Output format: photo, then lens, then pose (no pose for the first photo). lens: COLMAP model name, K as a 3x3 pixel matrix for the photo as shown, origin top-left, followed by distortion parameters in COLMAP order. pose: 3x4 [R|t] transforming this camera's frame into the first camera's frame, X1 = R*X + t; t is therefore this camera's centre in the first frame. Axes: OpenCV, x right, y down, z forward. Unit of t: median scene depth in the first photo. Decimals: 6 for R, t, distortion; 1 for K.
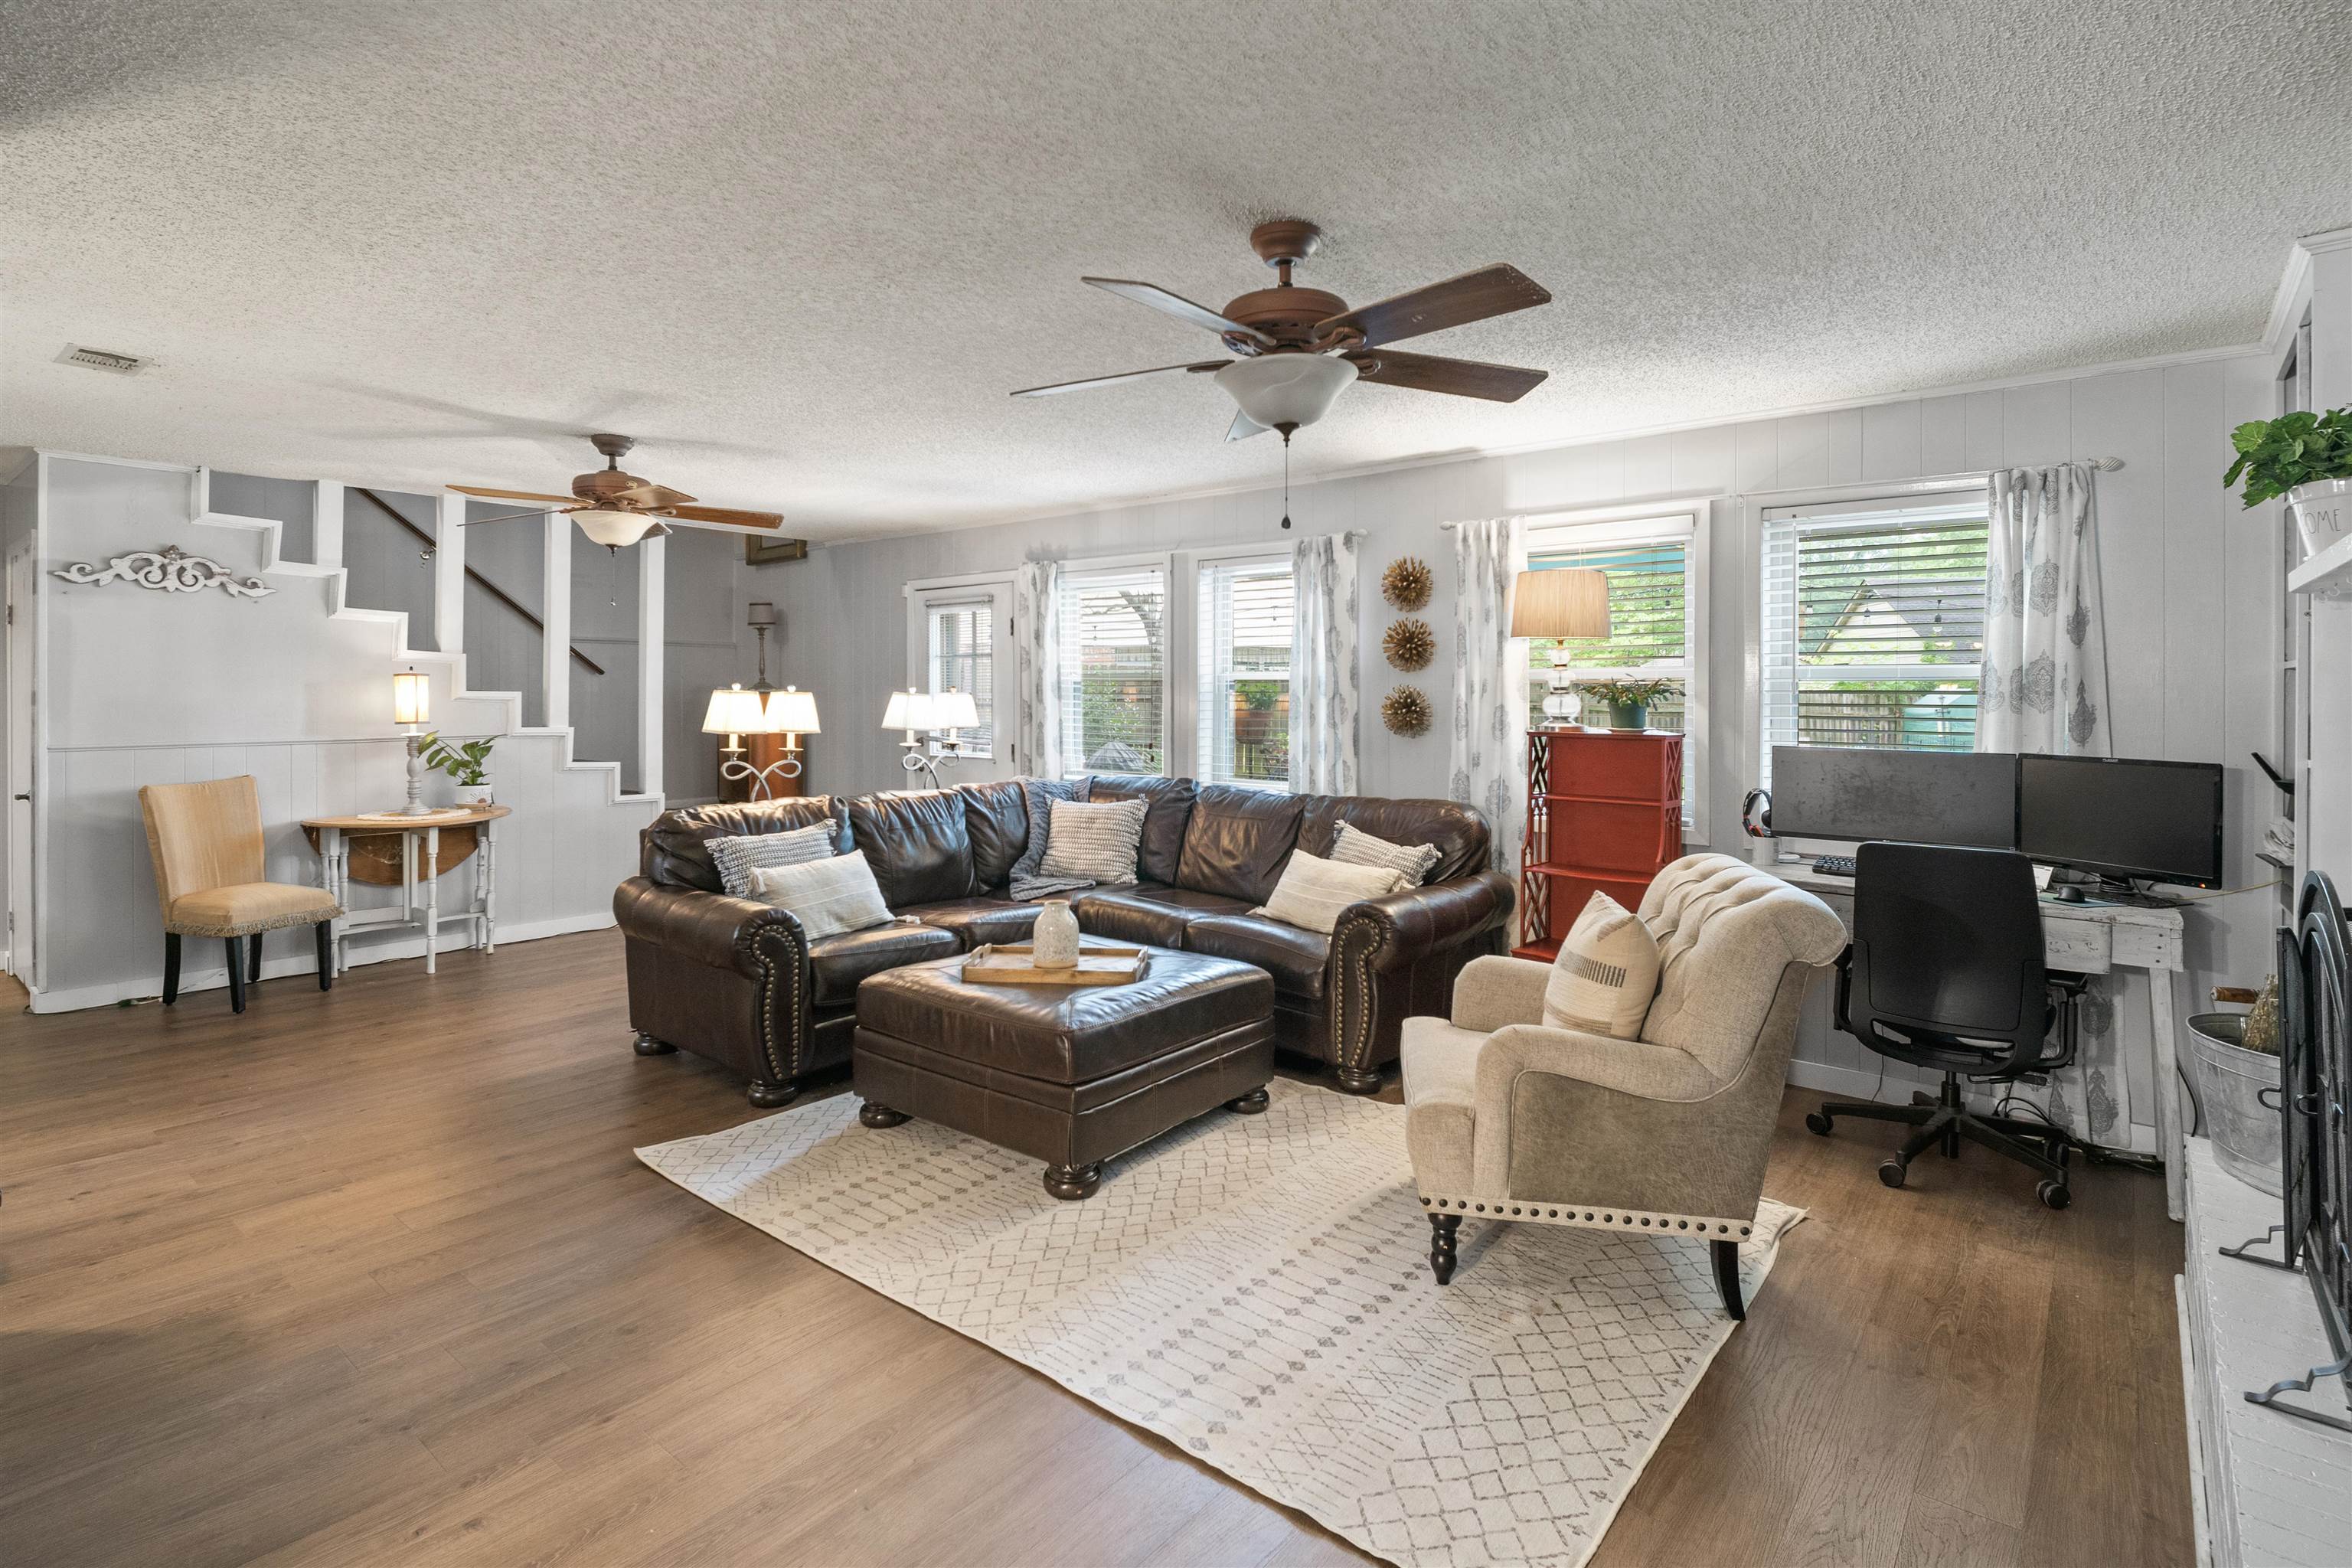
lens RADIAL K [[1167.1, 0, 1171.7], [0, 1167.1, 701.5], [0, 0, 1]] dist [-0.012864, -0.003152]
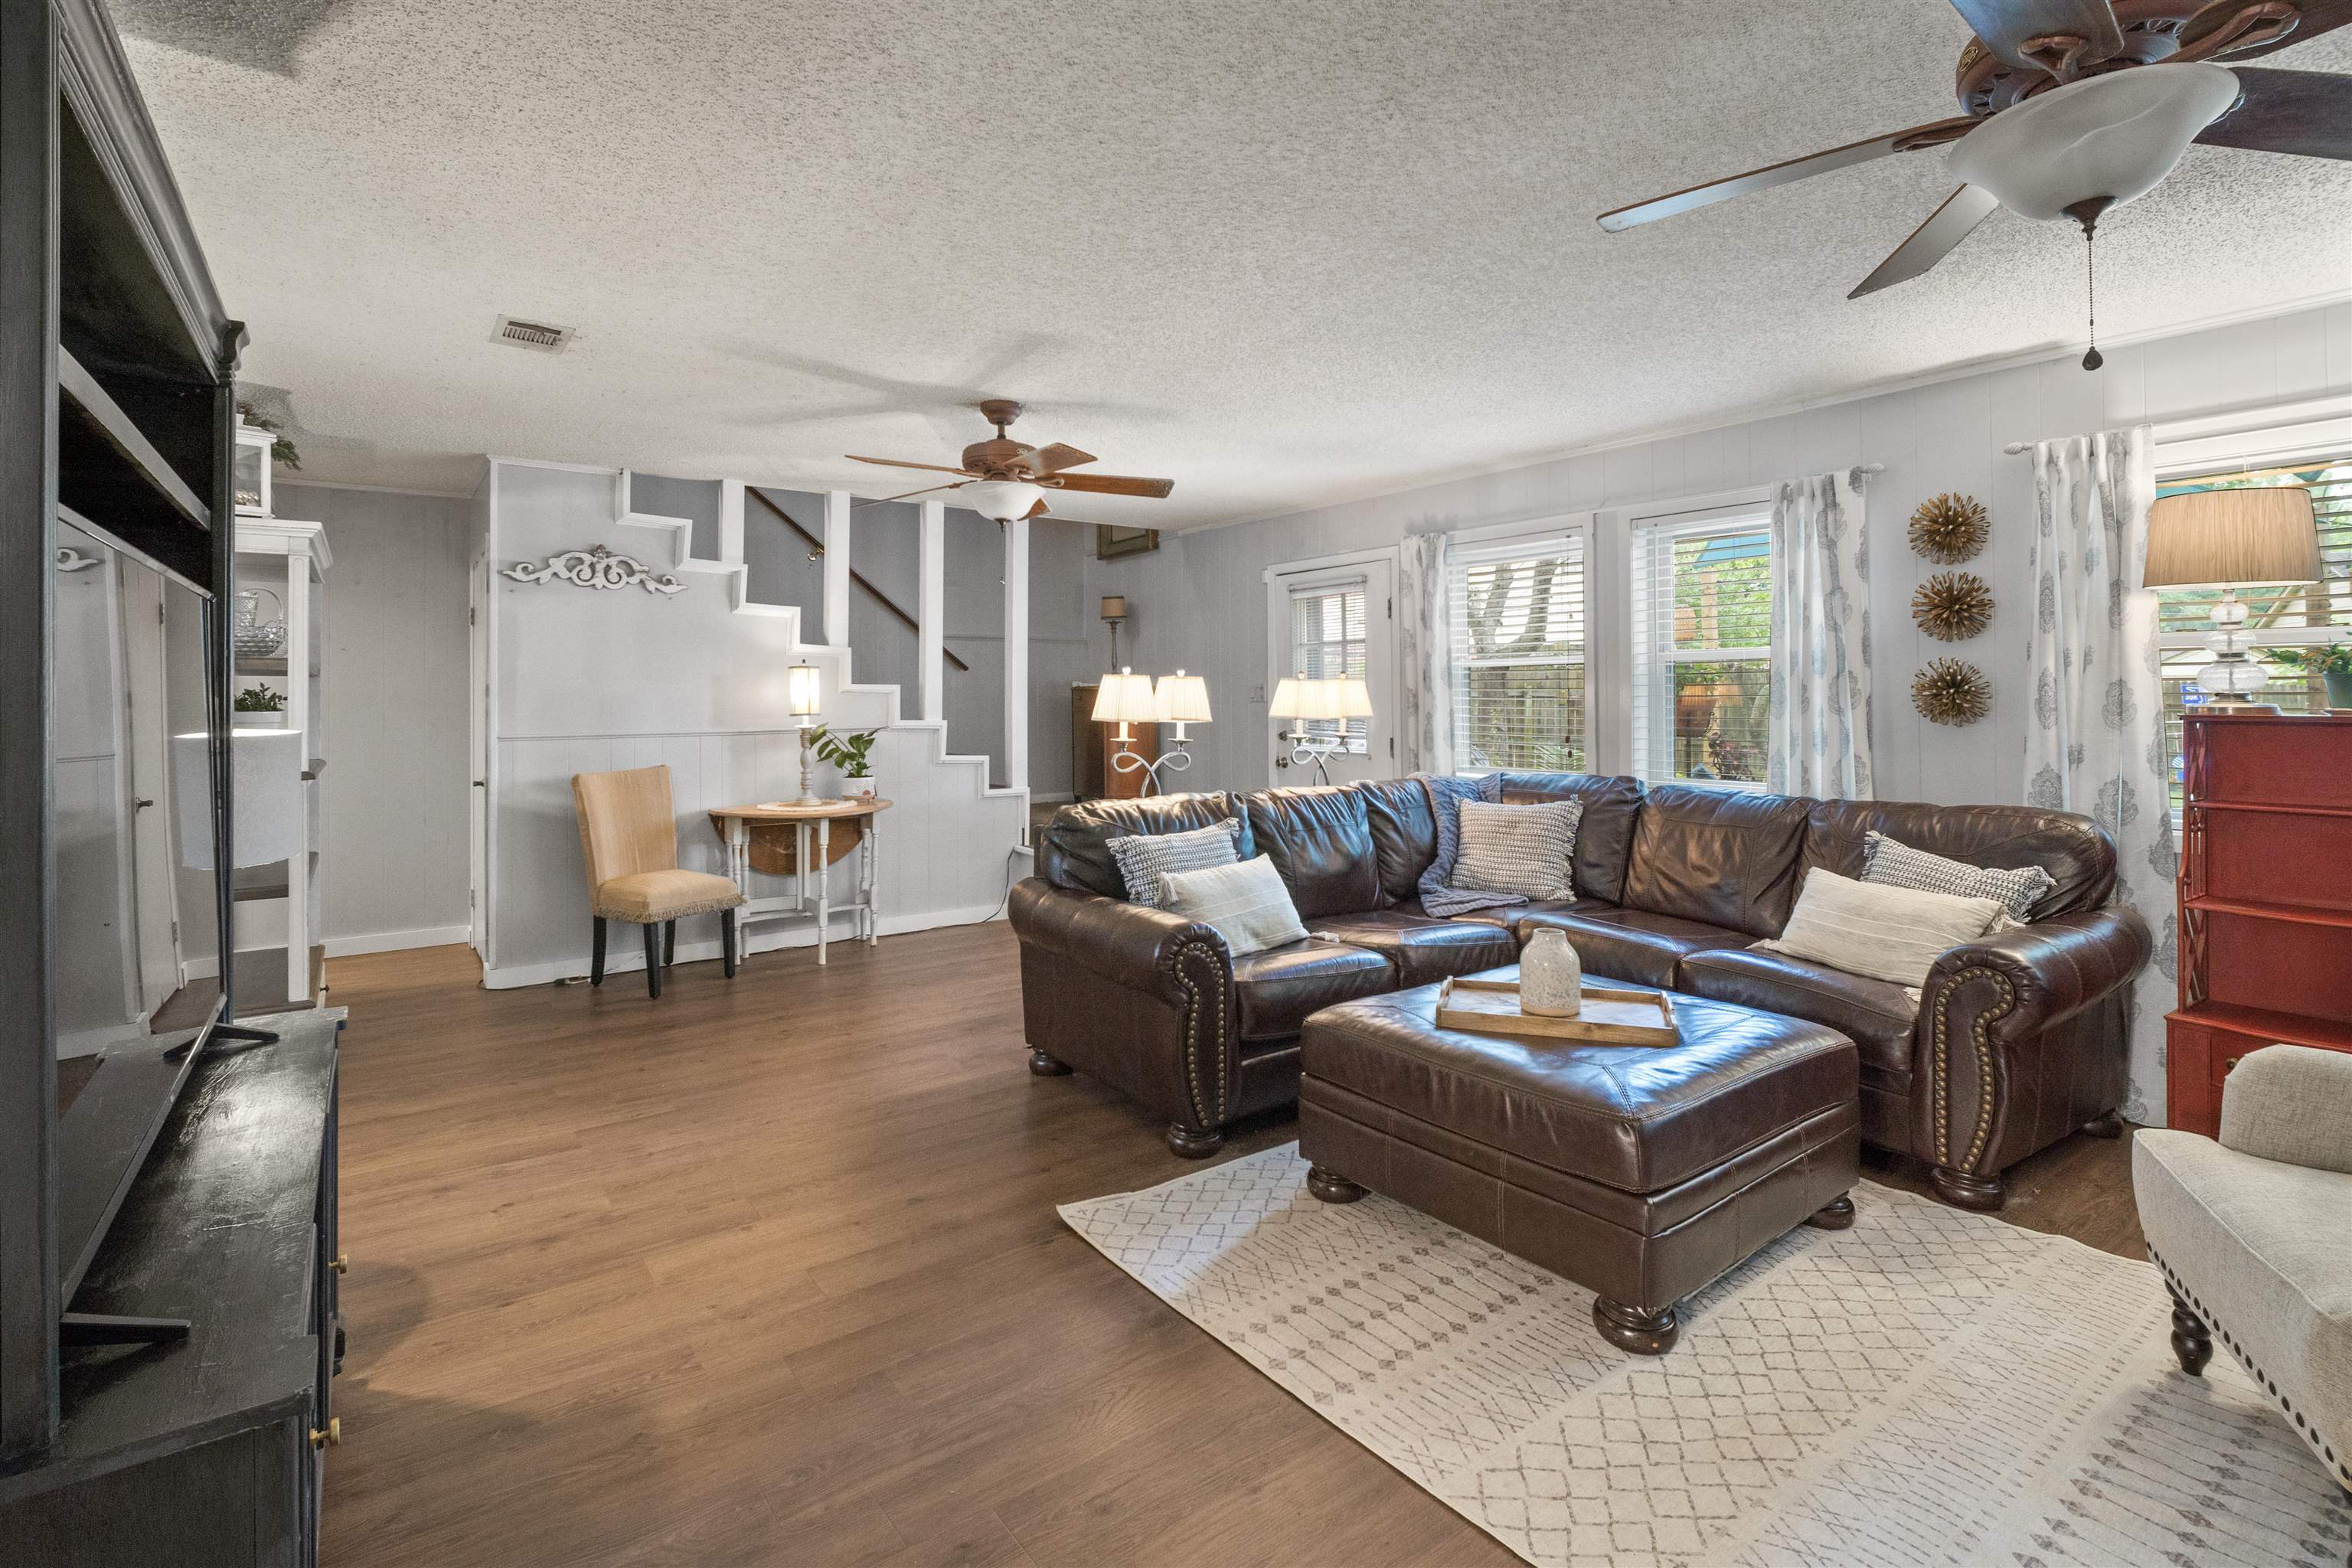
lens RADIAL K [[1117.8, 0, 1164.6], [0, 1117.8, 691.8], [0, 0, 1]] dist [-0.003965, -0.000255]
pose [[0.967727, -0.009303, -0.251831, -0.116725], [0.006296, 0.999899, -0.012745, 0.014297], [0.251924, 0.010748, 0.967687, 0.150001]]
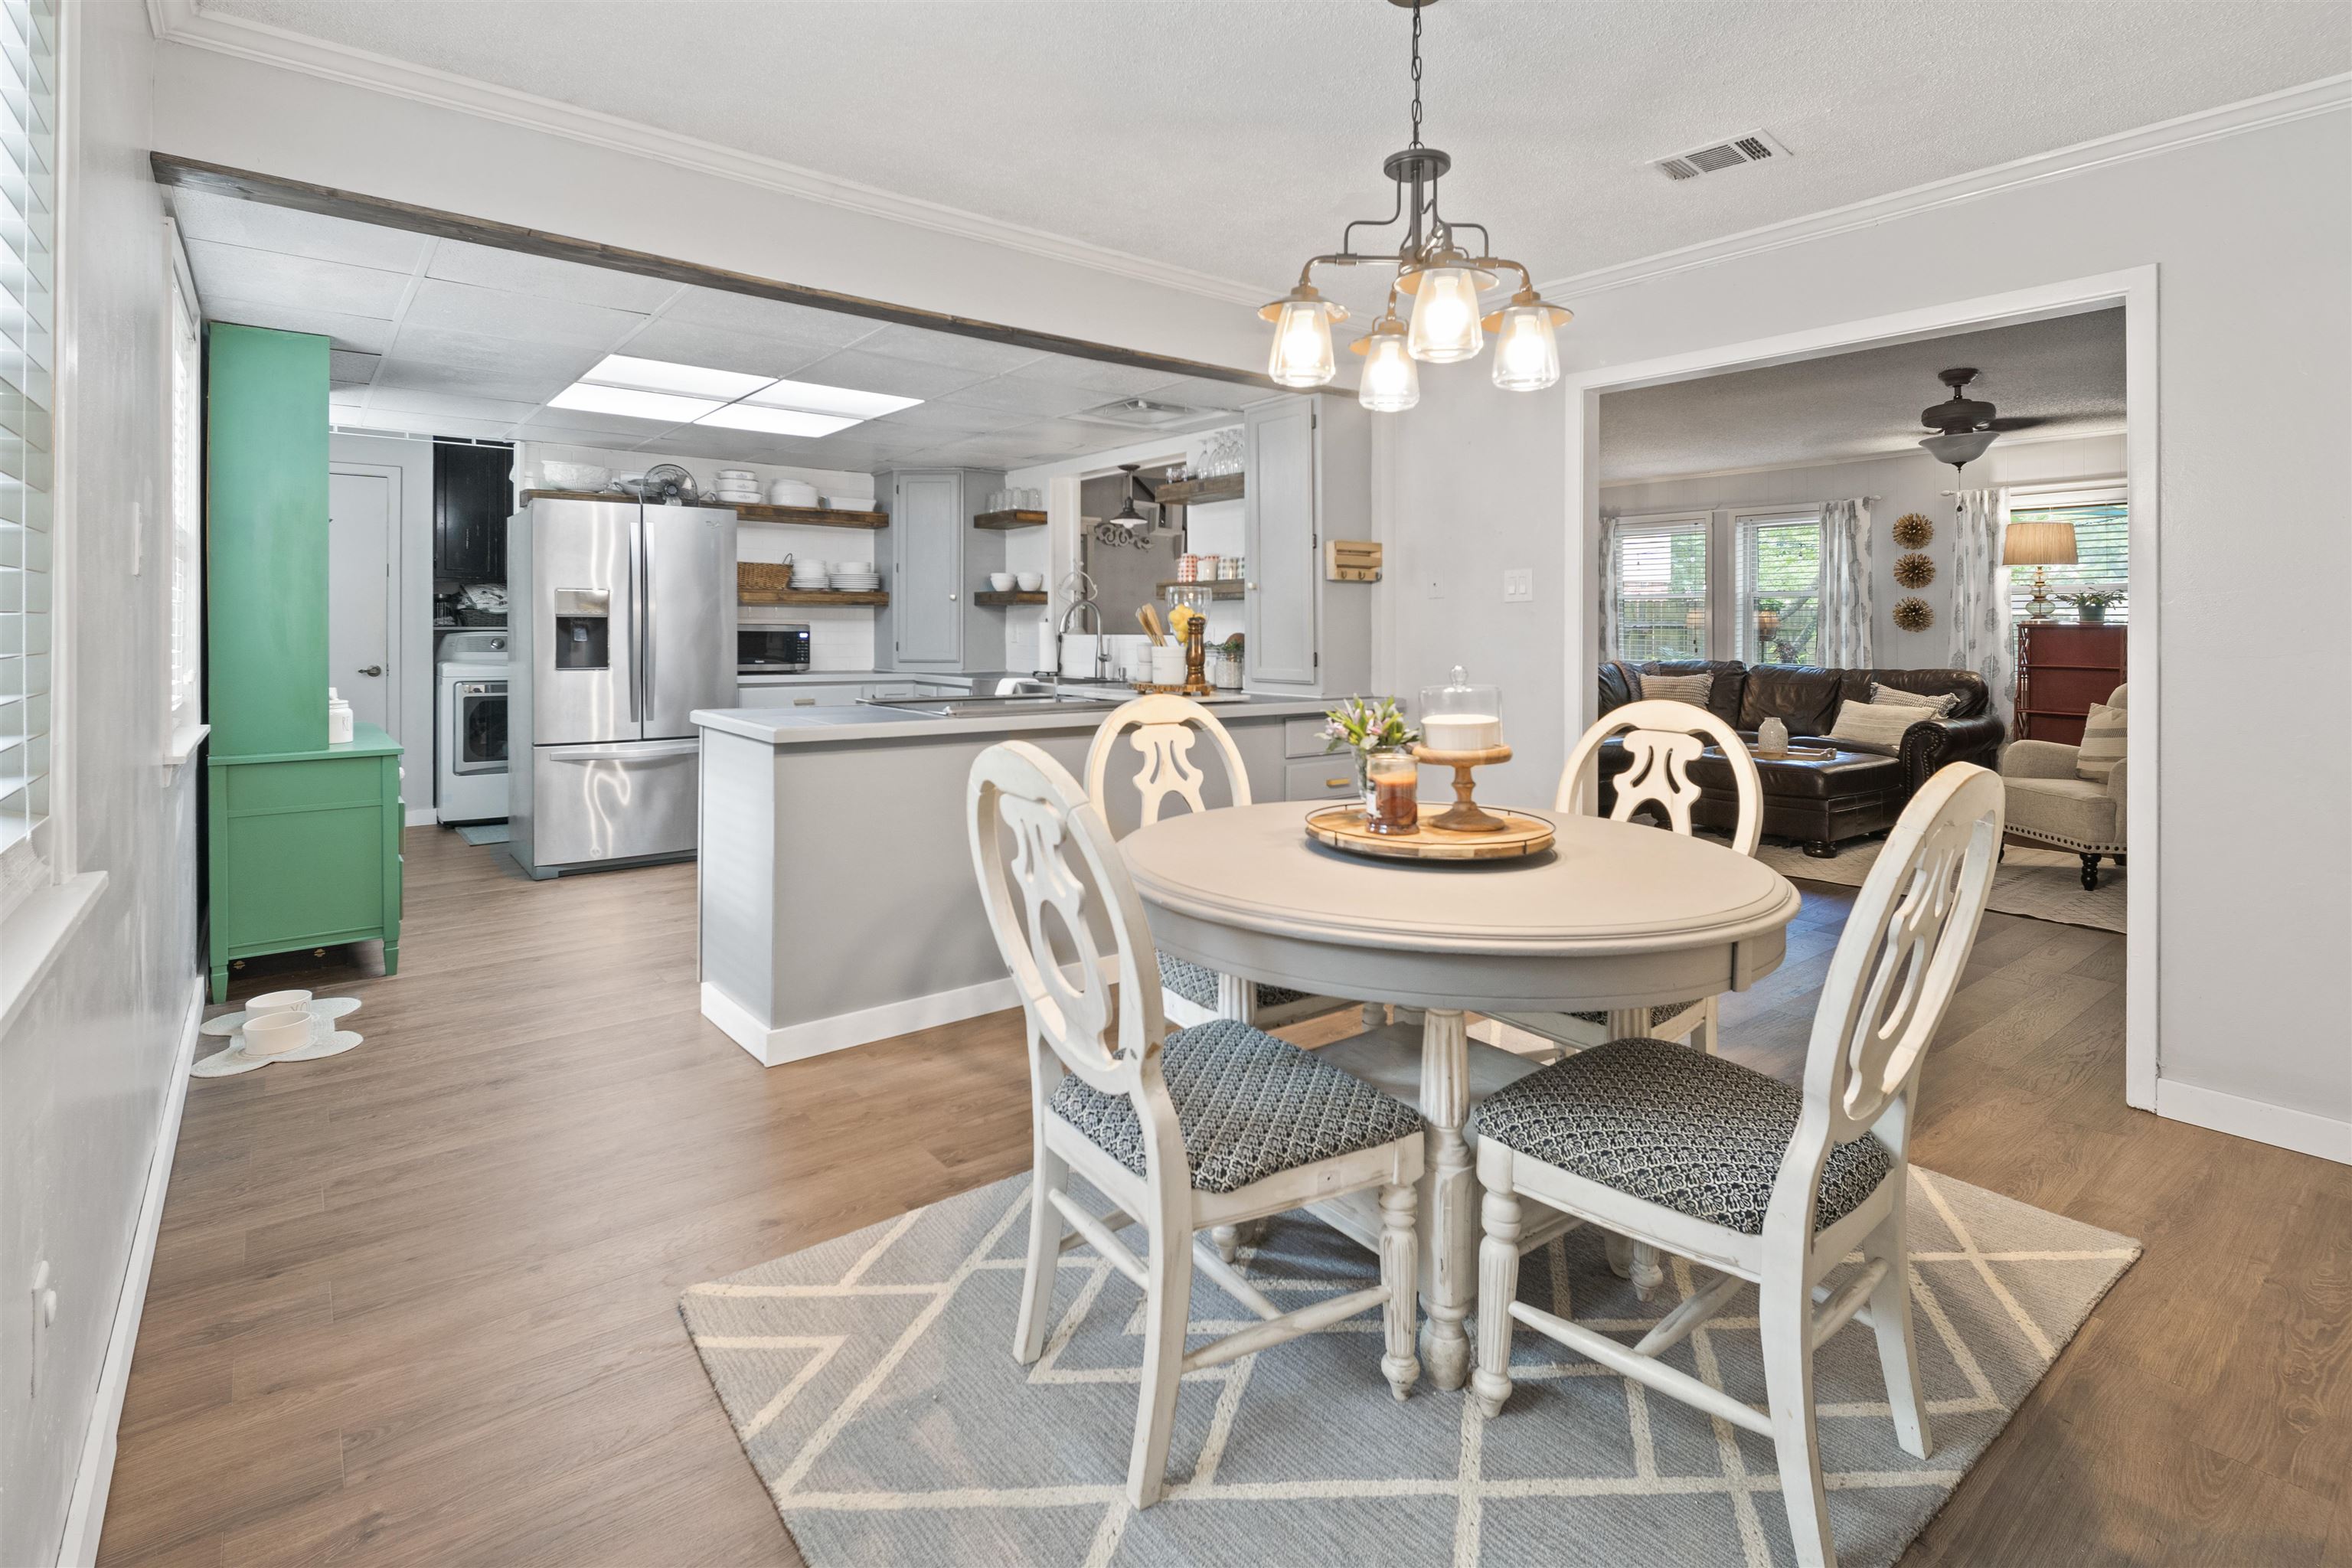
lens RADIAL K [[1117.8, 0, 1171.2], [0, 1117.8, 626.7], [0, 0, 1]] dist [-0.003965, -0.000255]
pose [[0.975569, 0.001221, -0.219692, -0.423375], [-0.002667, 0.999977, -0.006285, 0.036349], [0.219679, 0.006717, 0.975549, -0.637160]]
